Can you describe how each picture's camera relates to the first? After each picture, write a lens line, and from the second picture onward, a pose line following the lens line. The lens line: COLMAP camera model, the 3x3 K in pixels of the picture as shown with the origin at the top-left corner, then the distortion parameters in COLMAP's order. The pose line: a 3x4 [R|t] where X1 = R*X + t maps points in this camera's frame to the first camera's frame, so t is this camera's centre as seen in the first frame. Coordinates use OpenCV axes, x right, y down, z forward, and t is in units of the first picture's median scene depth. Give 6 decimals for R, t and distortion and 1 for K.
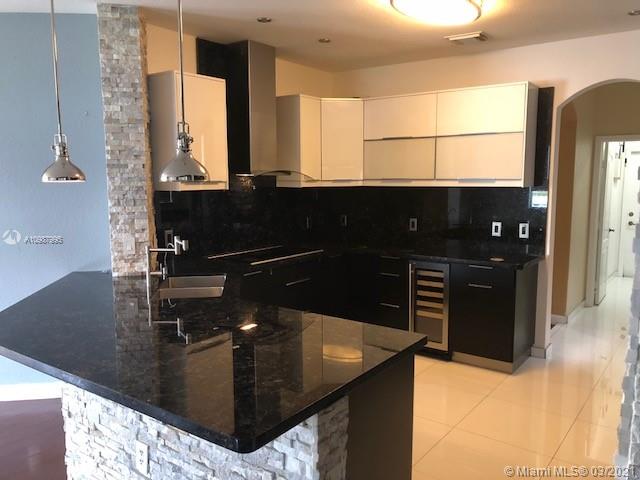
lens RADIAL K [[522.3, 0, 324.6], [0, 522.3, 239.6], [0, 0, 1]] dist [0.056338, -0.060702]
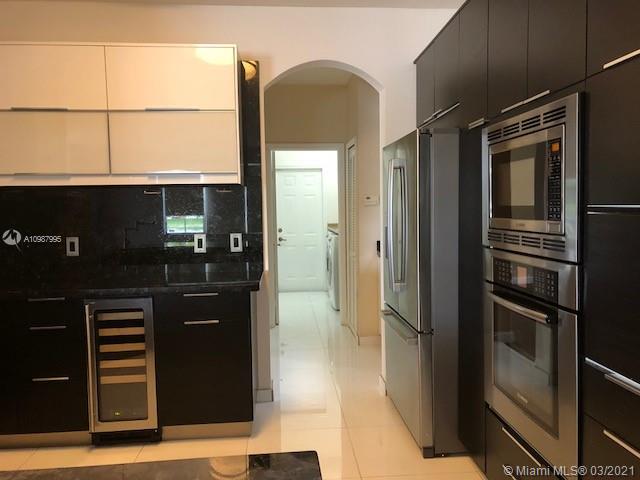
lens RADIAL K [[522.3, 0, 324.7], [0, 522.3, 240.9], [0, 0, 1]] dist [0.056338, -0.060702]
pose [[0.747027, -0.053733, 0.662619, -0.036490], [0.095986, 0.995002, -0.027527, 0.014735], [-0.657828, 0.084166, 0.748451, 0.336799]]
